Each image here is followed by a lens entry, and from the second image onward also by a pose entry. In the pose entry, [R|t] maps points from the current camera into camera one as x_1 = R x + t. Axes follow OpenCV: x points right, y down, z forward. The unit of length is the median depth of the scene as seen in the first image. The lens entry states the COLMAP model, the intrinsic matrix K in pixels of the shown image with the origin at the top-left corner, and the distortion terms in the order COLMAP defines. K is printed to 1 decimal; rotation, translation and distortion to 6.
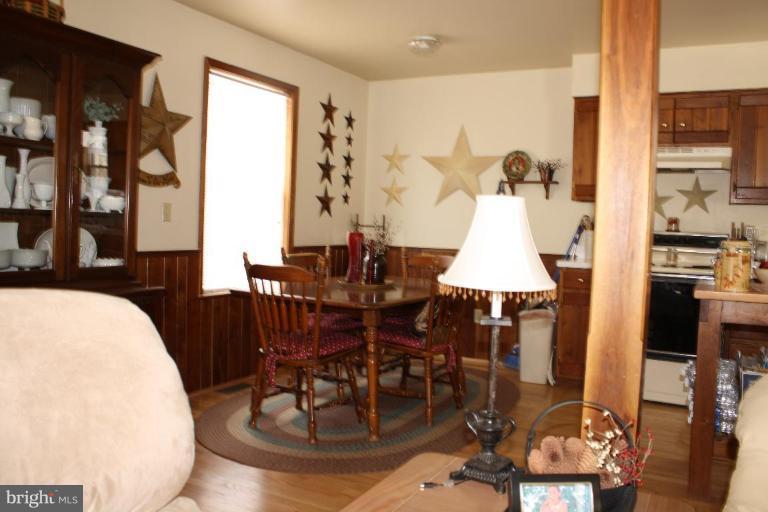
lens RADIAL K [[640.2, 0, 394.8], [0, 640.2, 249.9], [0, 0, 1]] dist [-0.174280, 0.160602]
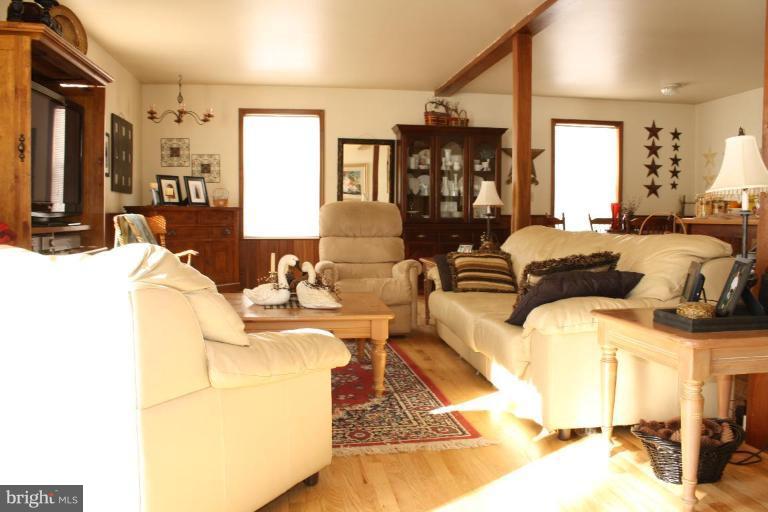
lens RADIAL K [[640.2, 0, 394.8], [0, 640.2, 249.9], [0, 0, 1]] dist [-0.174280, 0.160602]
pose [[0.594841, 0.015190, -0.803700, 0.931593], [-0.014844, 0.999859, 0.007911, 0.092747], [0.803706, 0.007225, 0.594983, -0.546563]]
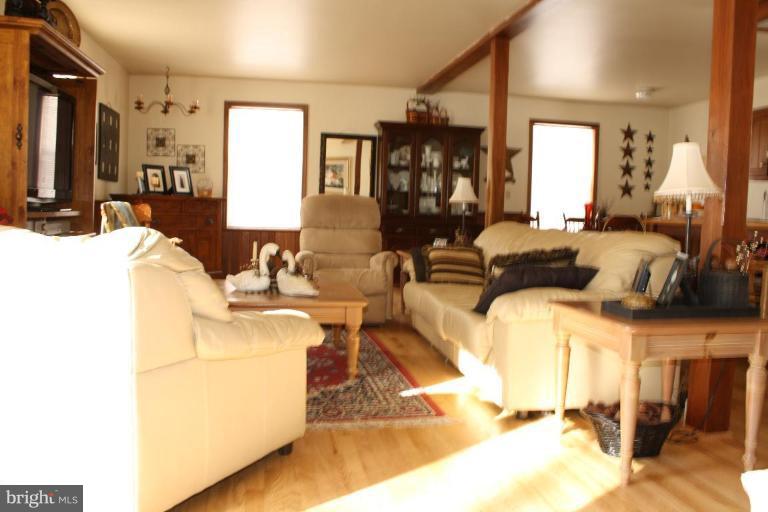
lens RADIAL K [[640.2, 0, 394.8], [0, 640.2, 249.9], [0, 0, 1]] dist [-0.174280, 0.160602]
pose [[0.616490, 0.035740, -0.786551, 0.973848], [-0.037981, 0.999156, 0.015631, 0.095817], [0.786446, 0.020237, 0.617327, -0.567273]]
